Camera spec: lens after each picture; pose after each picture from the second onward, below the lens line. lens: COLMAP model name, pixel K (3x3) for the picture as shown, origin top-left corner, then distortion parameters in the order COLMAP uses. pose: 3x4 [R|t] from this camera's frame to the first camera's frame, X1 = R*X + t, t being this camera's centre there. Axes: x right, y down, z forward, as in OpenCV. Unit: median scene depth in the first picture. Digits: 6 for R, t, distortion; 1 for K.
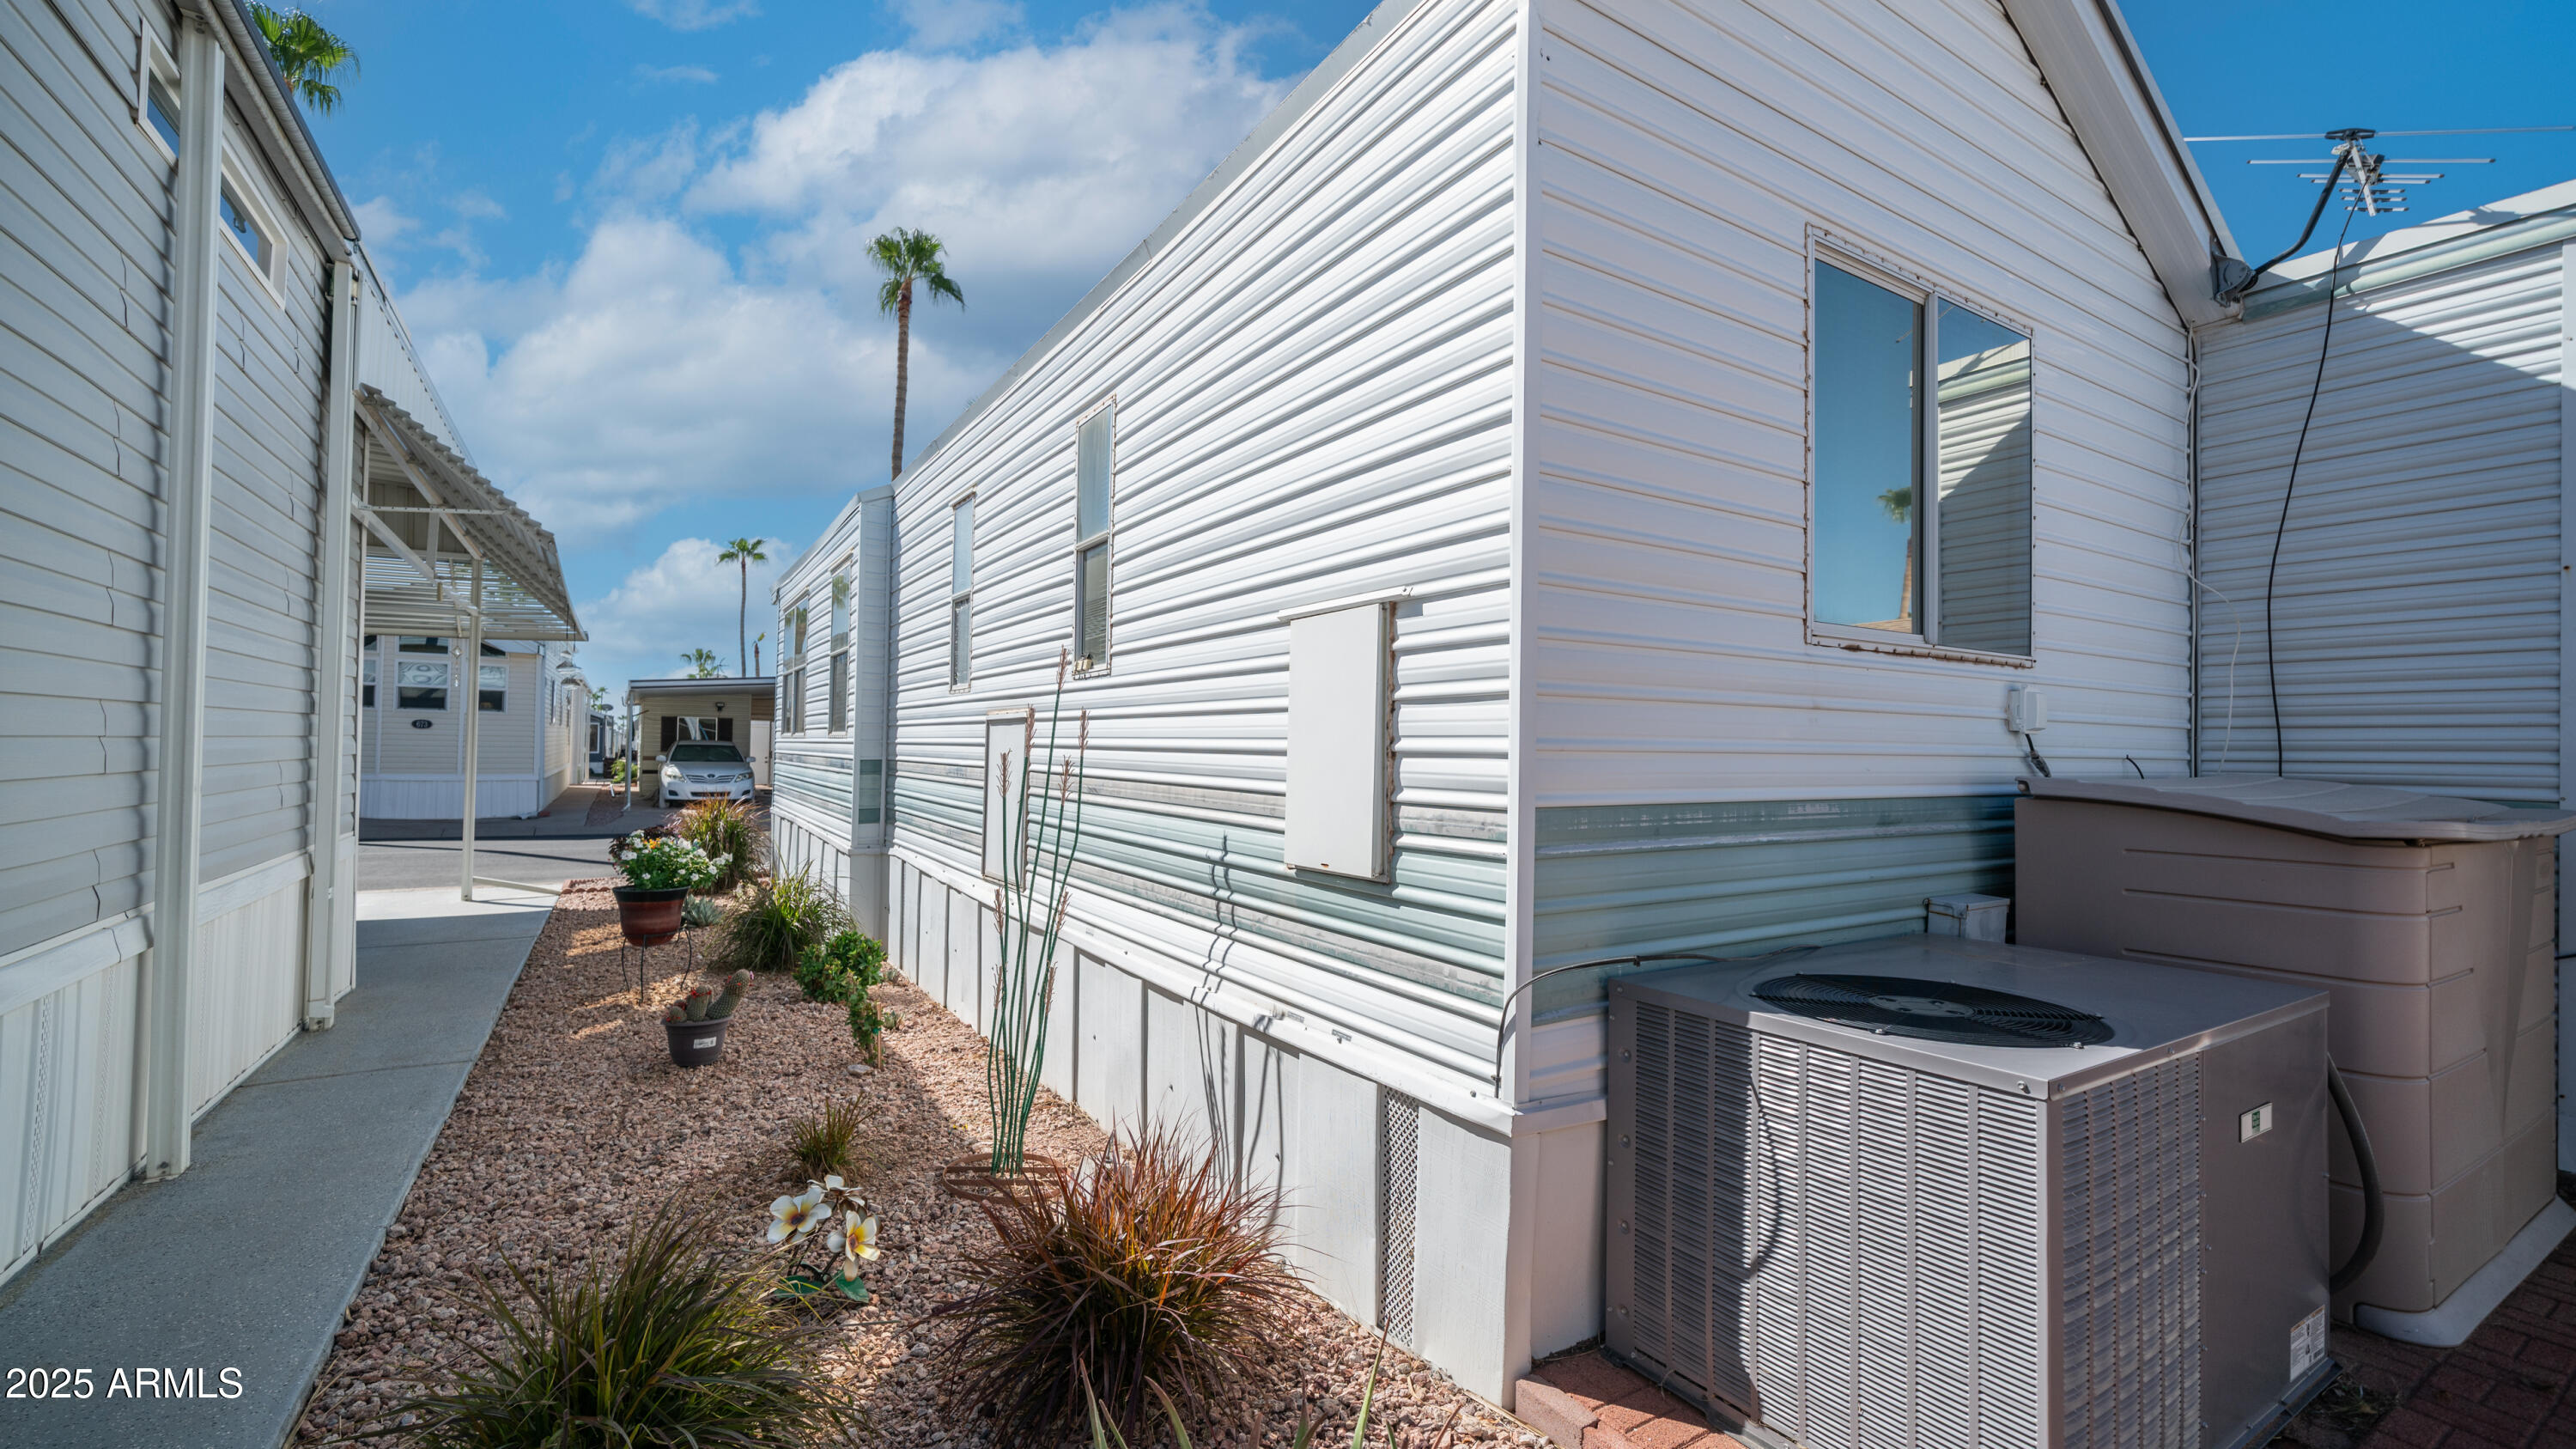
lens RADIAL K [[1059.3, 0, 1262.3], [0, 1059.3, 732.3], [0, 0, 1]] dist [-0.001086, 0.000502]
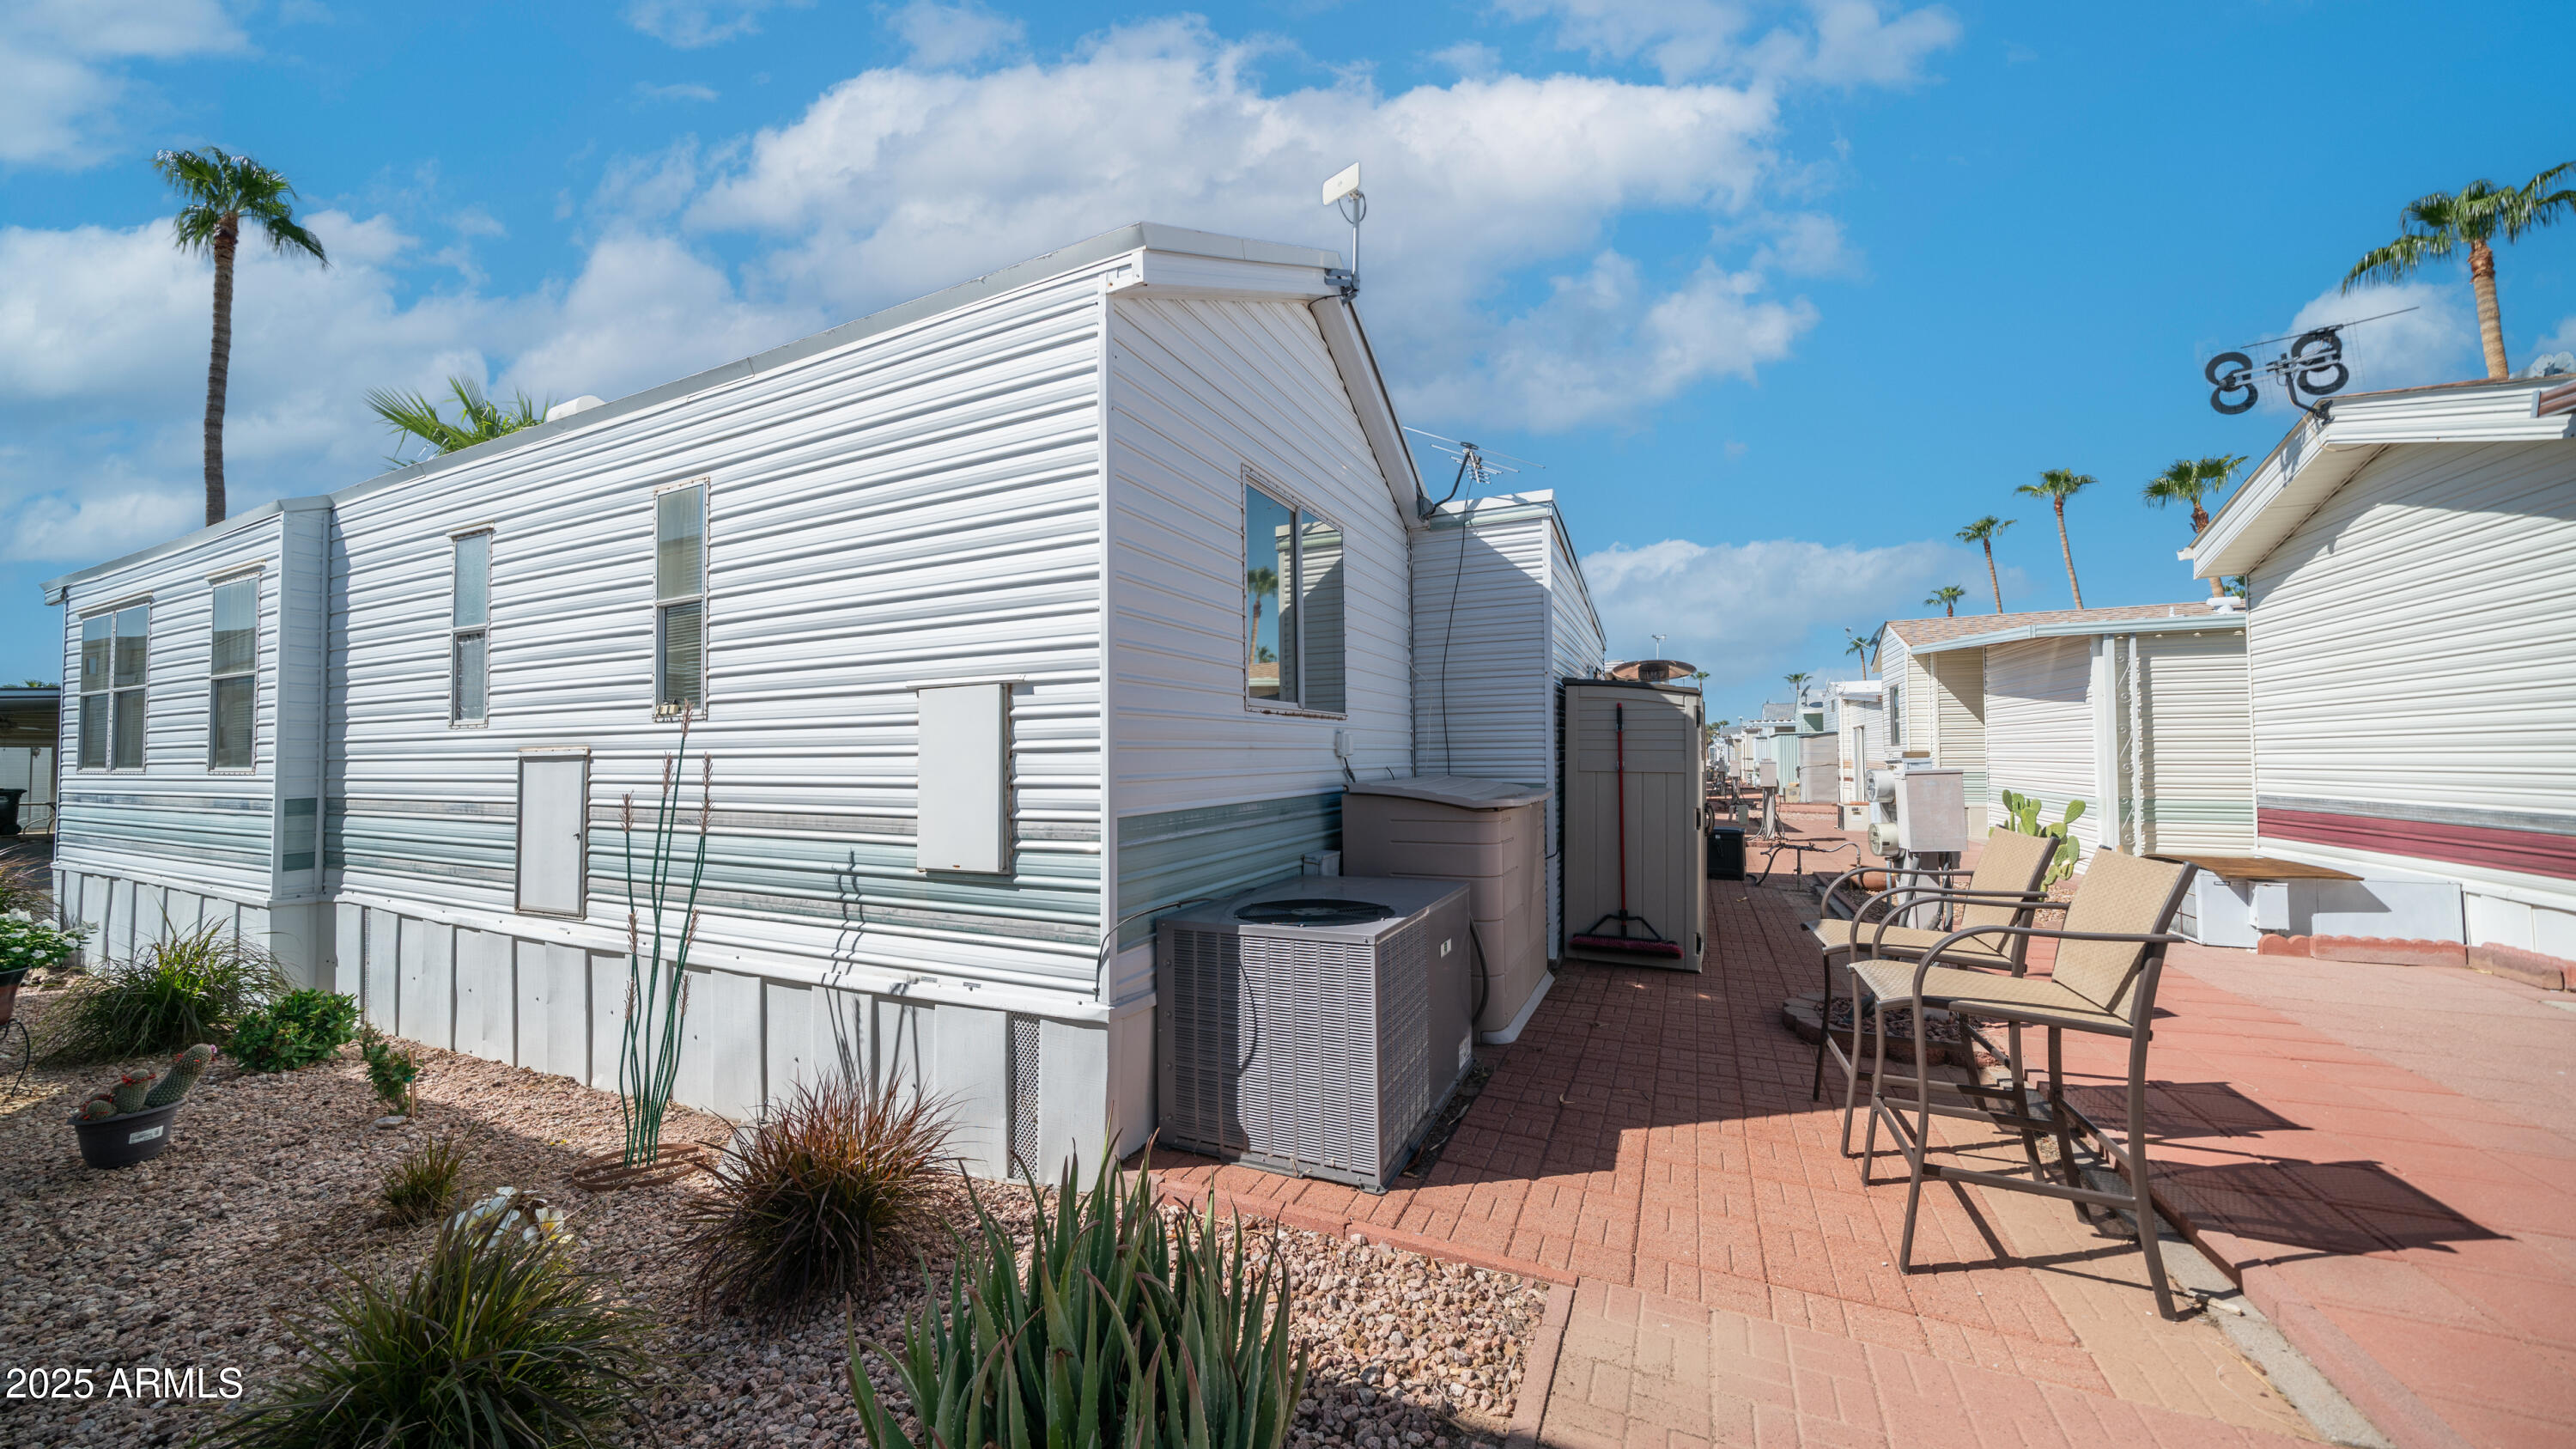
lens RADIAL K [[862.2, 0, 1288.0], [0, 862.2, 724.5], [0, 0, 1]] dist [-0.002277, -0.000150]
pose [[0.833337, -0.000138, 0.552765, -0.217693], [0.012502, 0.999749, -0.018598, -0.038303], [-0.552623, 0.022409, 0.833130, -0.213430]]
